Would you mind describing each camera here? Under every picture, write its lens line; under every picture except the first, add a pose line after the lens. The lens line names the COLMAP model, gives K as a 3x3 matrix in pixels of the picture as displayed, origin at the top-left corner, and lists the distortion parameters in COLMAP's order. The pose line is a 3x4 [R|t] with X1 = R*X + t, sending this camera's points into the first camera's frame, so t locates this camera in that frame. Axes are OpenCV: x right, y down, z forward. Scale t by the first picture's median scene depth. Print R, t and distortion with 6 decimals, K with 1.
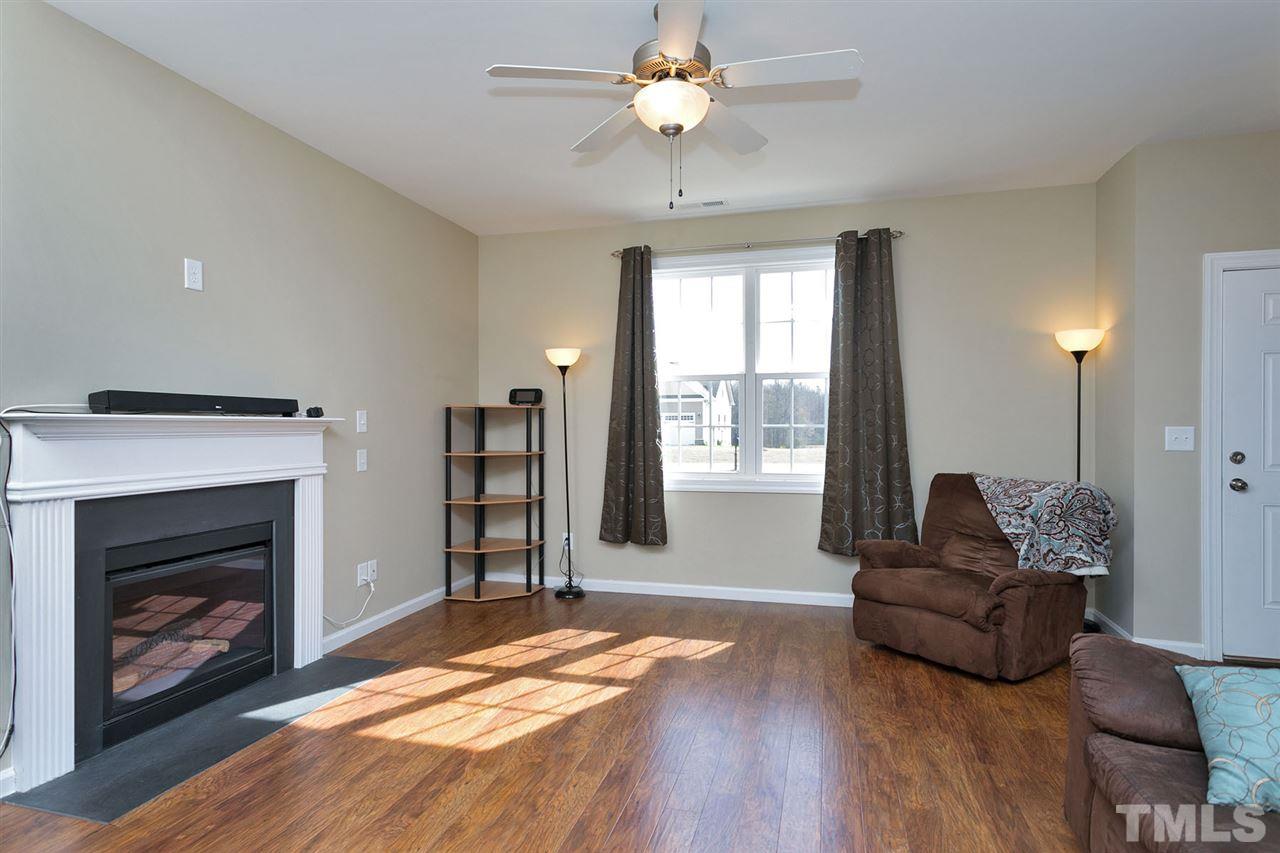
lens RADIAL K [[679.9, 0, 639.7], [0, 679.9, 430.9], [0, 0, 1]] dist [0.003254, 0.002312]
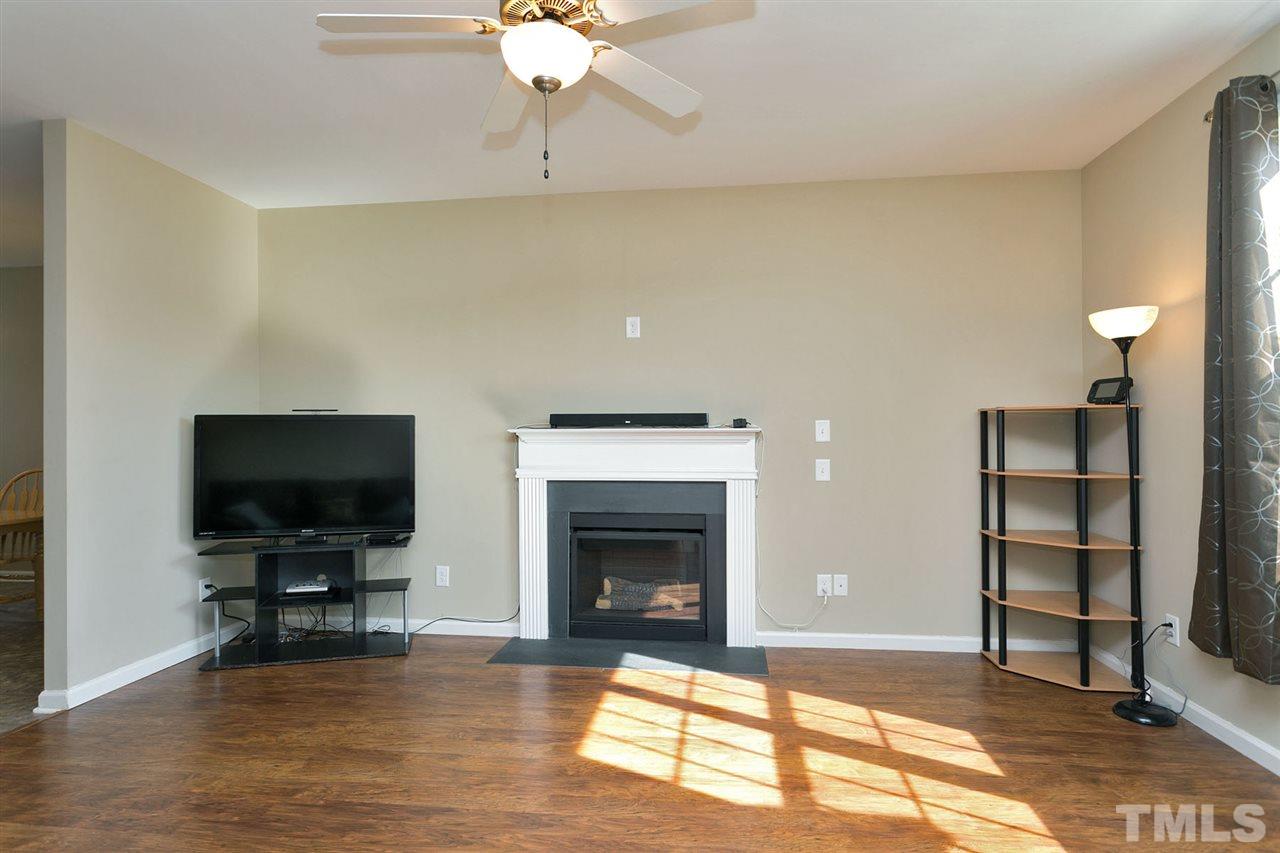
lens RADIAL K [[679.9, 0, 642.0], [0, 679.9, 422.7], [0, 0, 1]] dist [0.003254, 0.002312]
pose [[0.168137, -0.011482, -0.985697, 0.607192], [-0.004703, 0.999911, -0.012450, -0.013723], [0.985752, 0.006729, 0.168068, 0.659229]]
